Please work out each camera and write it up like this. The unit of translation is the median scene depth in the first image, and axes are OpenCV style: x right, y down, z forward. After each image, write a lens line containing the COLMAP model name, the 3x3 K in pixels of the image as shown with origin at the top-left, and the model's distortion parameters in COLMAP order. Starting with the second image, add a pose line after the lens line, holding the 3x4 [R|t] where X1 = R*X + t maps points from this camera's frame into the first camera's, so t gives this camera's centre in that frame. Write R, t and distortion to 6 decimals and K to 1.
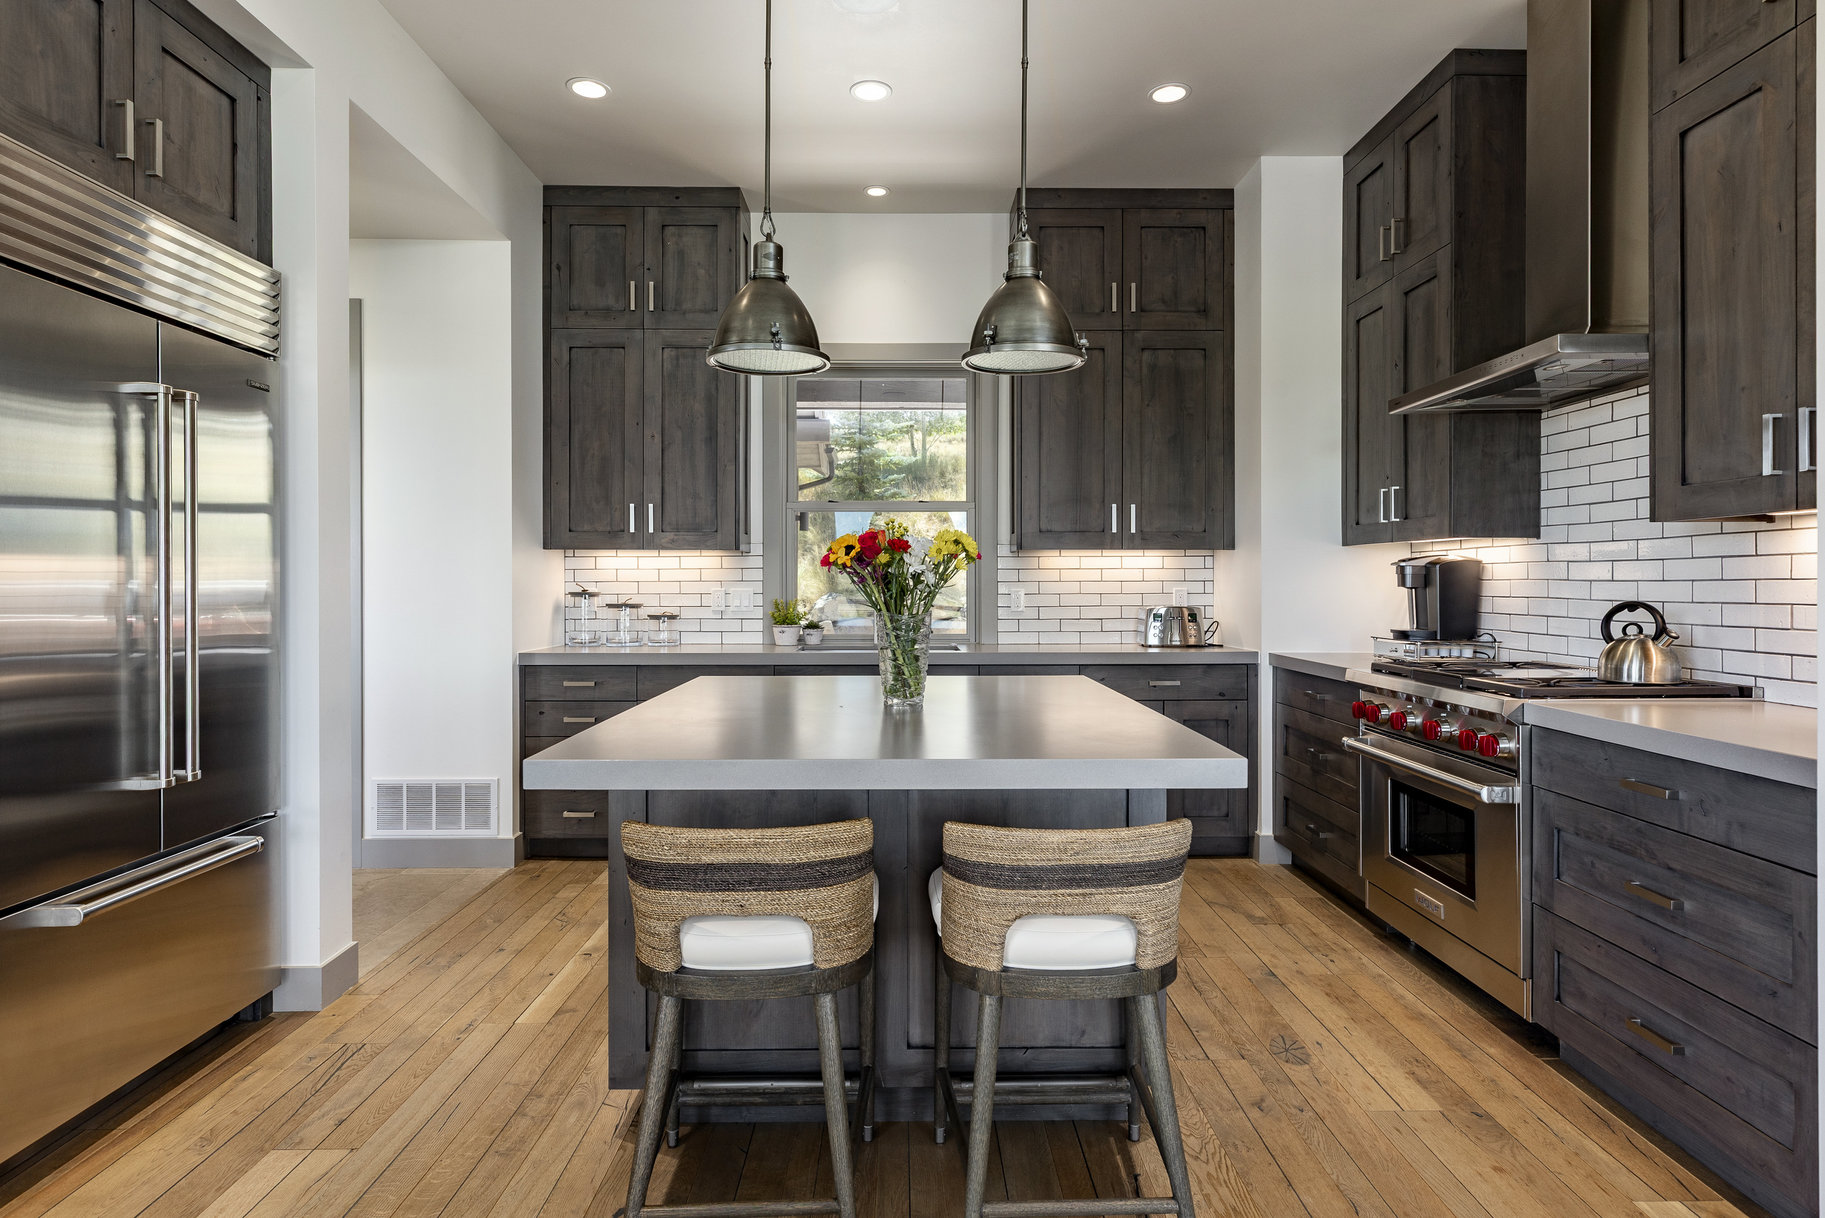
lens RADIAL K [[1001.7, 0, 918.5], [0, 1001.7, 592.1], [0, 0, 1]] dist [0.005704, -0.000013]
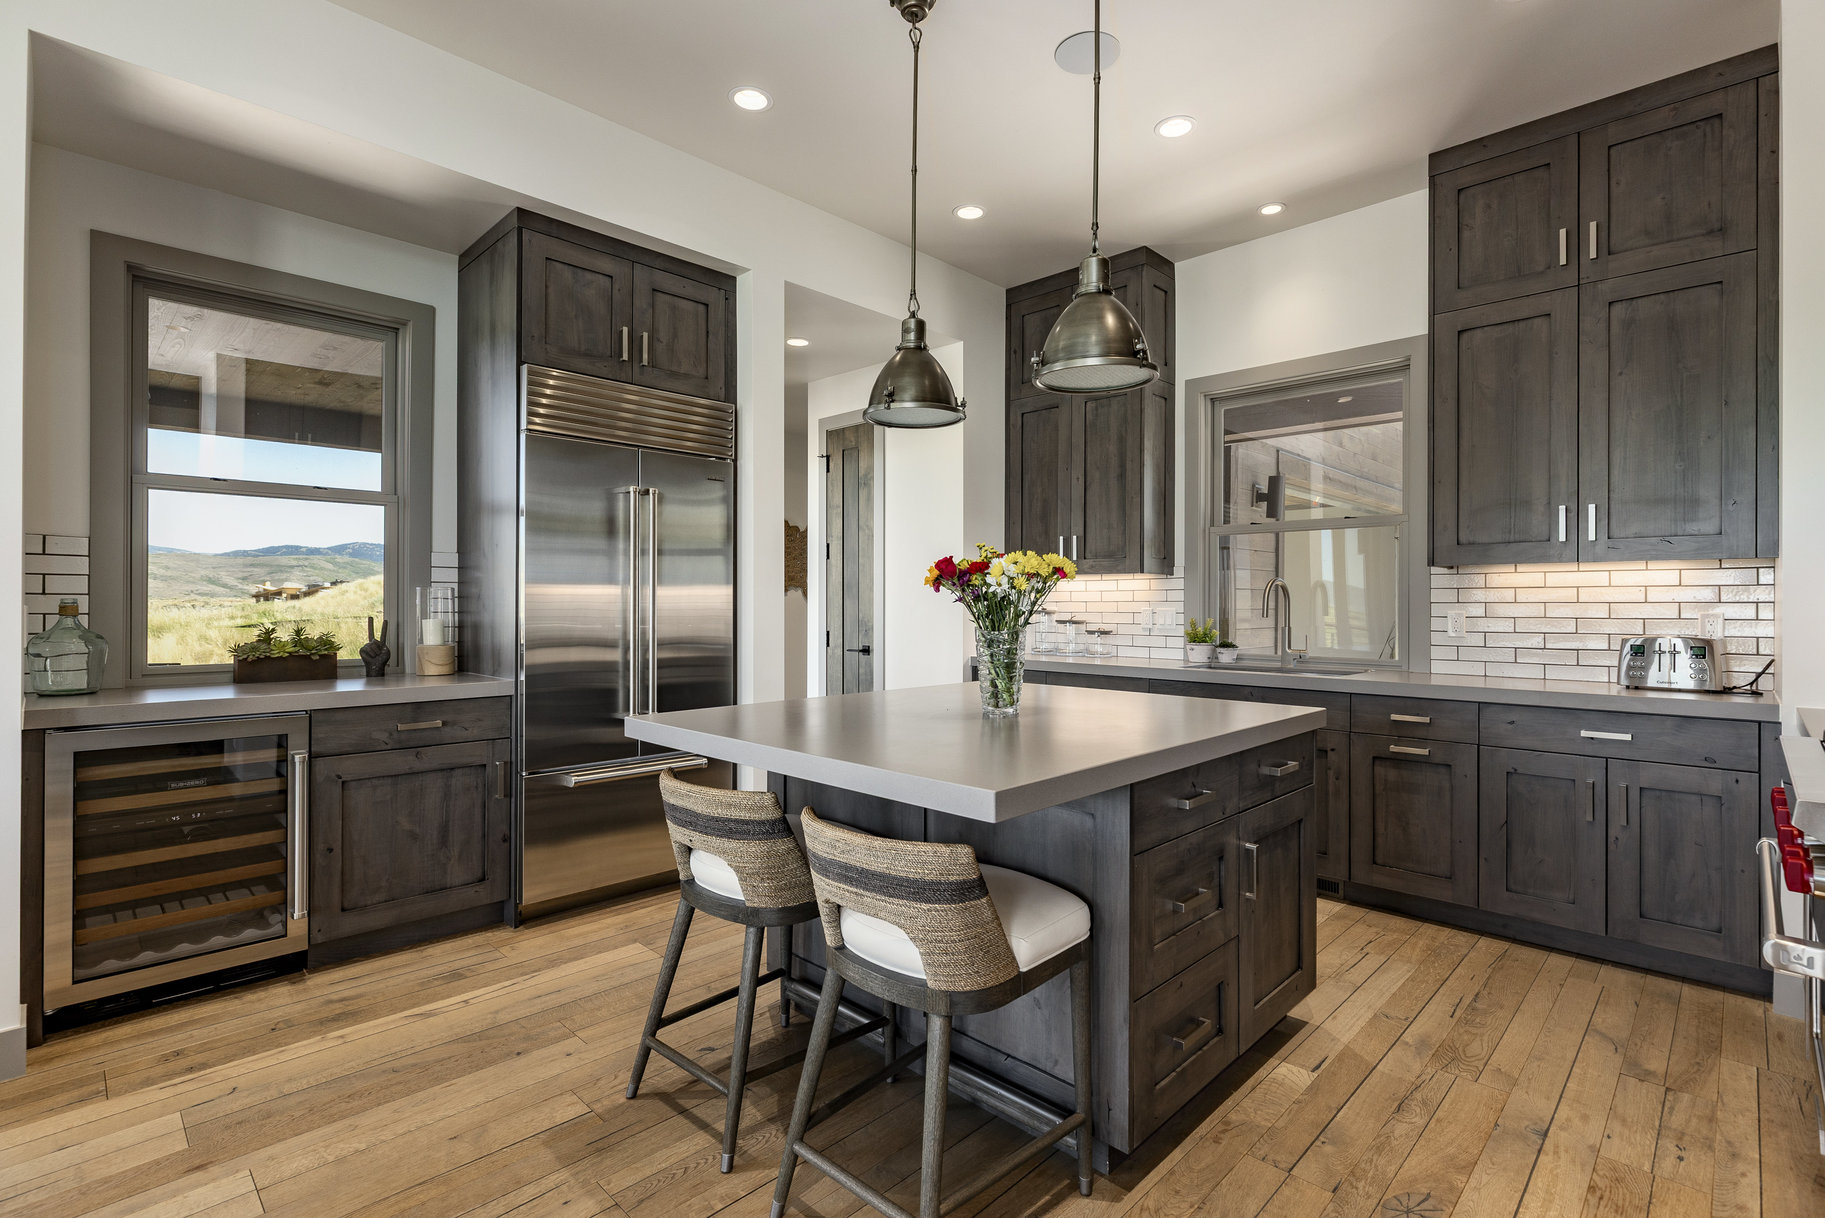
lens RADIAL K [[864.9, 0, 909.4], [0, 864.9, 608.7], [0, 0, 1]] dist [-0.002868, 0.000940]
pose [[0.701769, 0.007793, -0.712362, 0.320669], [-0.010559, 0.999944, 0.000538, -0.000688], [0.712326, 0.007144, 0.701812, 0.147493]]
